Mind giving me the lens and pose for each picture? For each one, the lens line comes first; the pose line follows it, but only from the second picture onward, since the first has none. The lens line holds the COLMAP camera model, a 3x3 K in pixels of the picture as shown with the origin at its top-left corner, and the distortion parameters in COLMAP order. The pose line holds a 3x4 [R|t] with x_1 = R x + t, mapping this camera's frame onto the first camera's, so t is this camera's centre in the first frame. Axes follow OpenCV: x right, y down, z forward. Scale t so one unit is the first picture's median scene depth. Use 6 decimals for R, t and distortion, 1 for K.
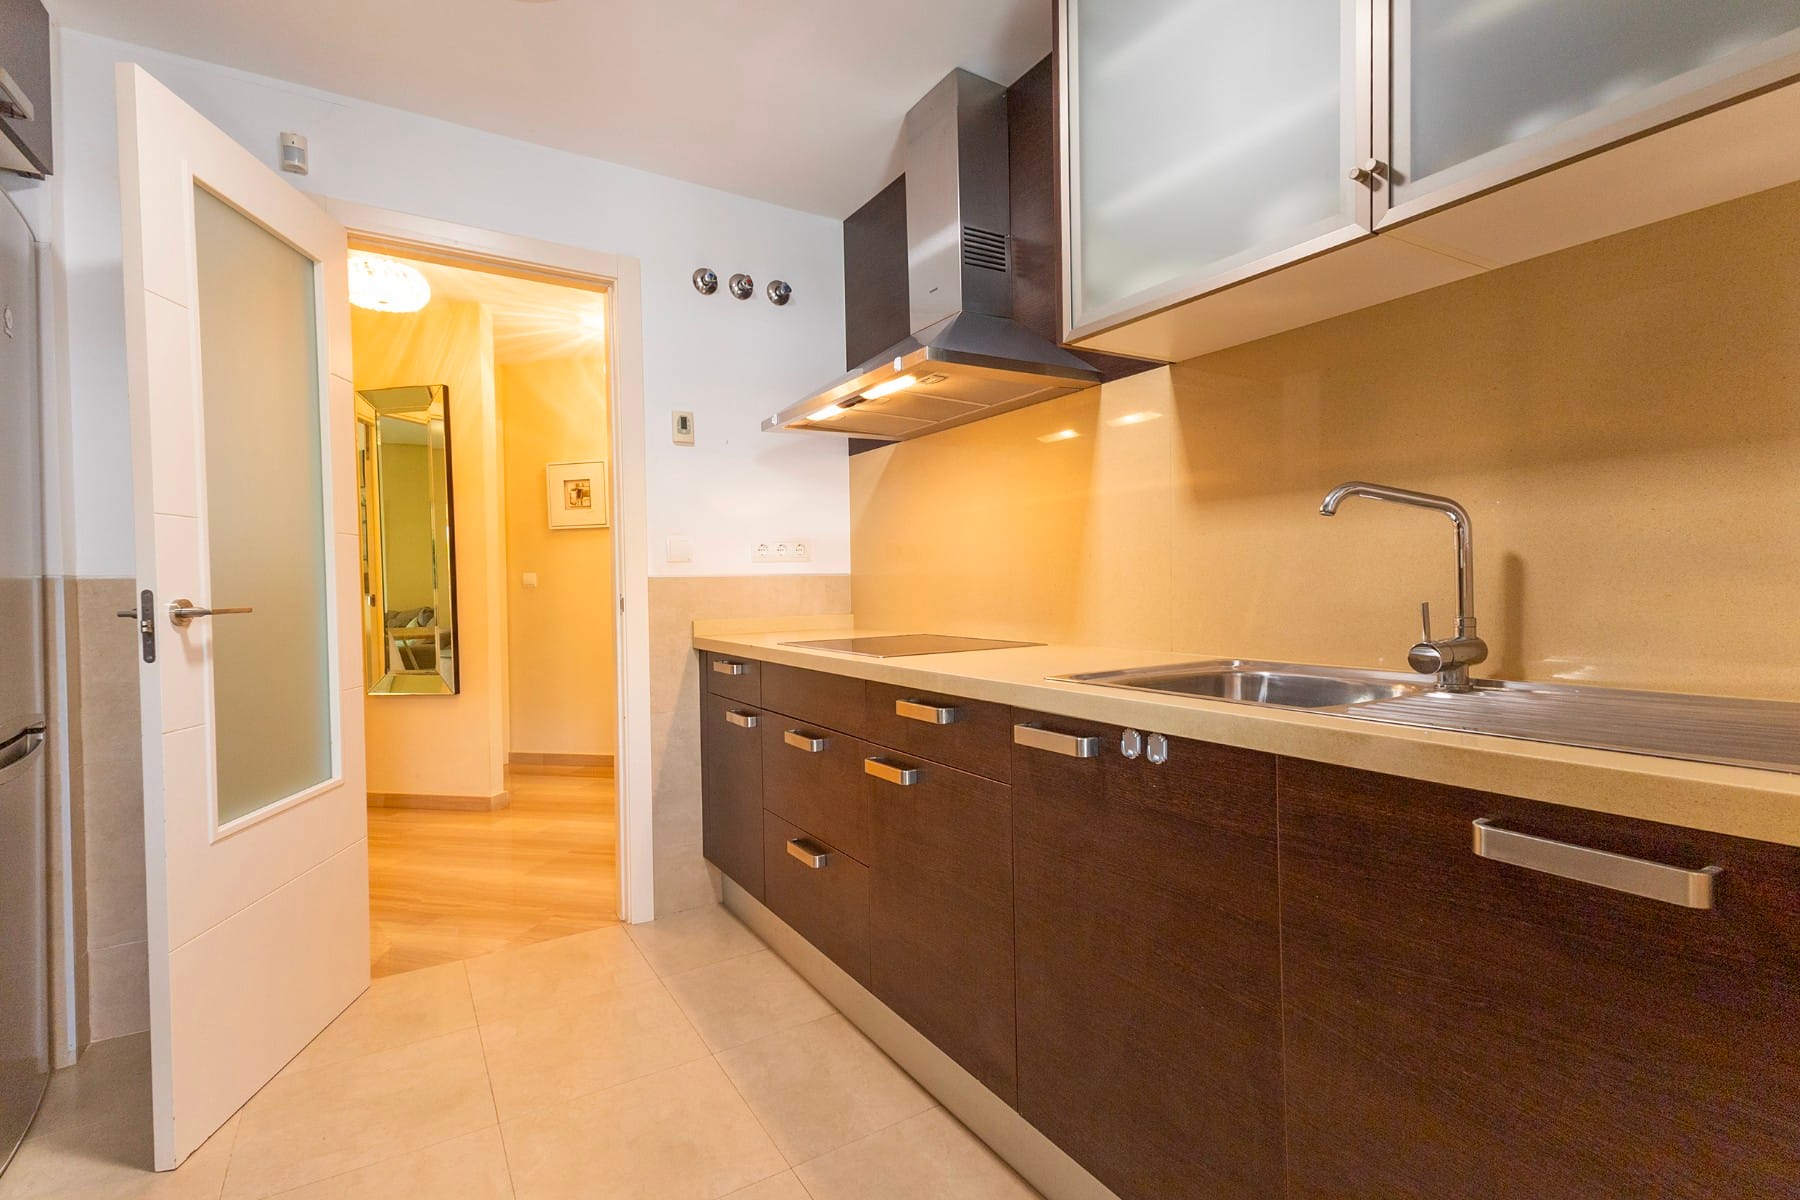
lens RADIAL K [[839.3, 0, 900.0], [0, 839.3, 600.0], [0, 0, 1]] dist [0.012368, -0.000948]
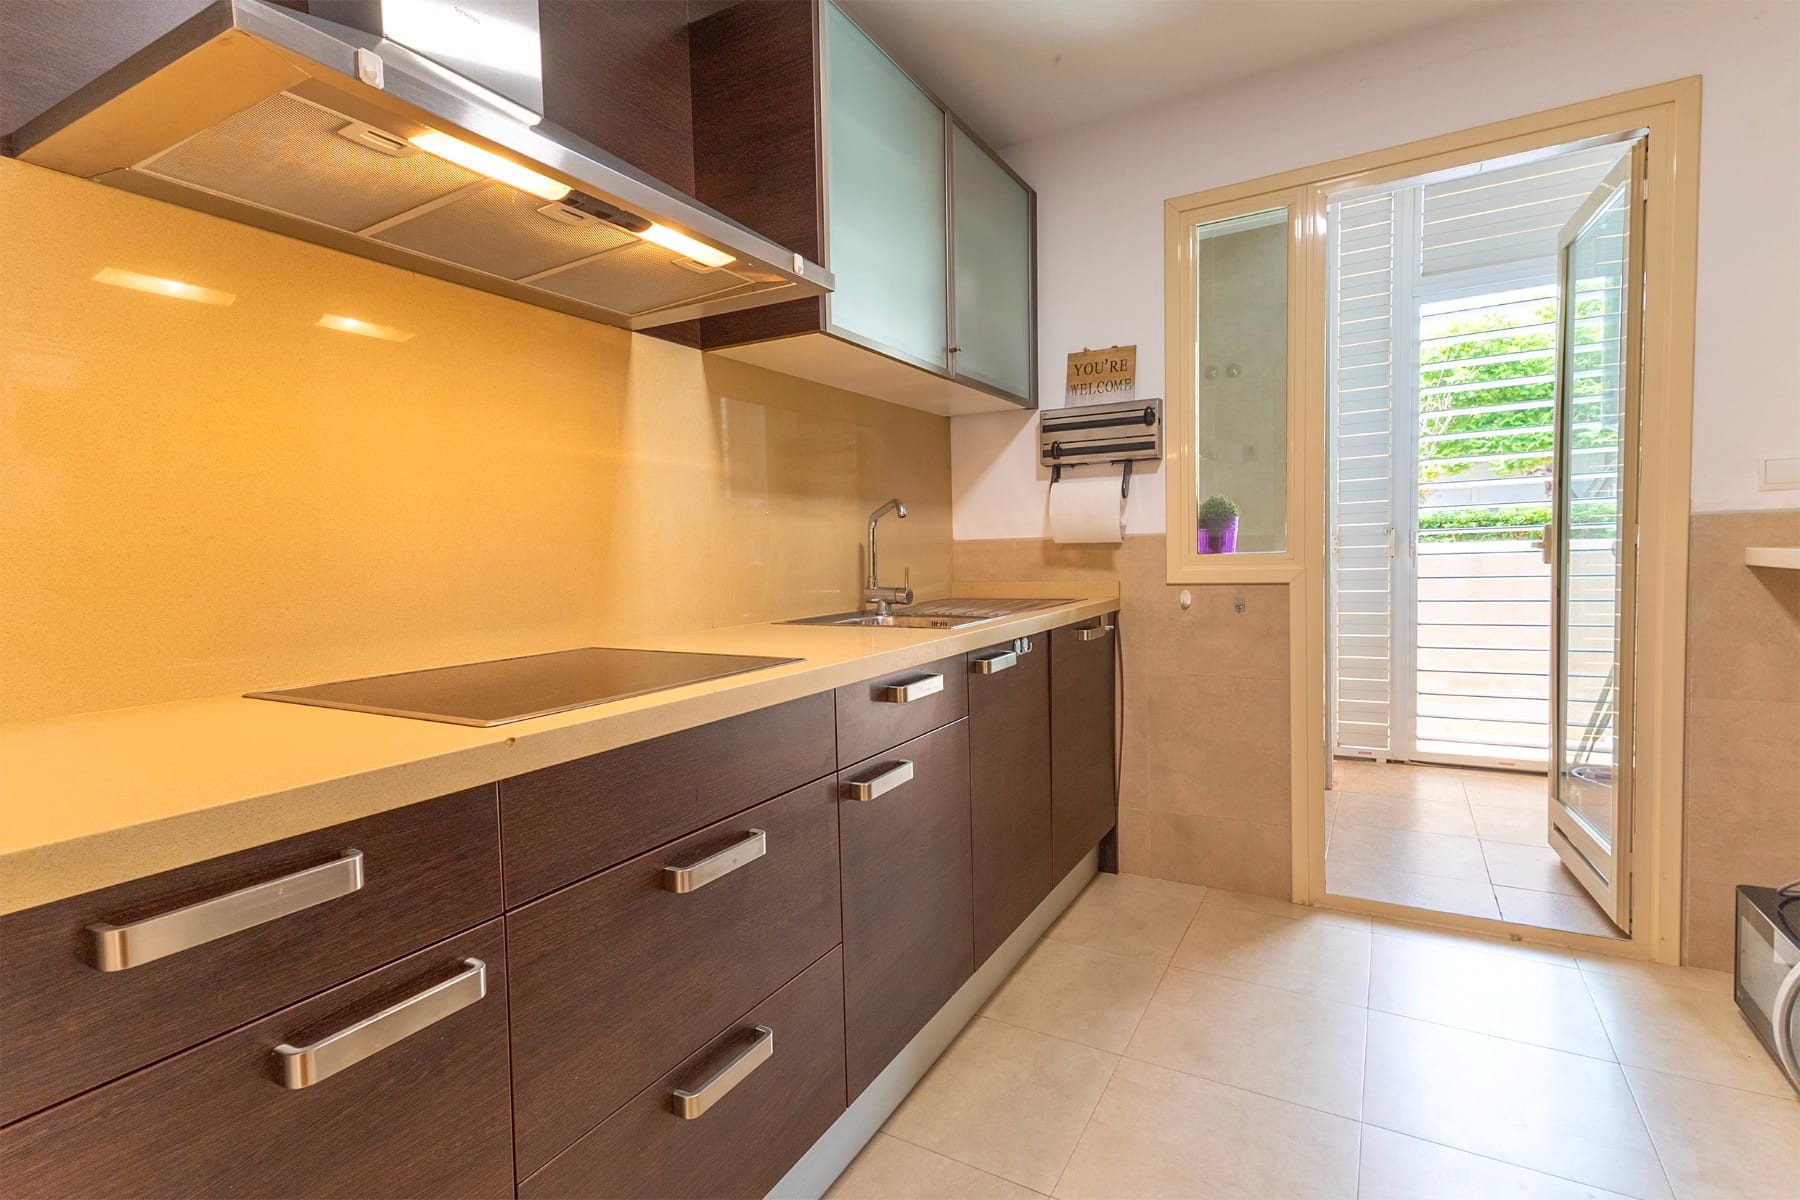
lens RADIAL K [[839.3, 0, 900.0], [0, 839.3, 600.0], [0, 0, 1]] dist [0.012368, -0.000948]
pose [[-0.469967, 0.003269, 0.882678, -0.605470], [0.088963, 0.995077, 0.043681, -0.005872], [-0.878190, 0.099054, -0.467944, 1.124357]]
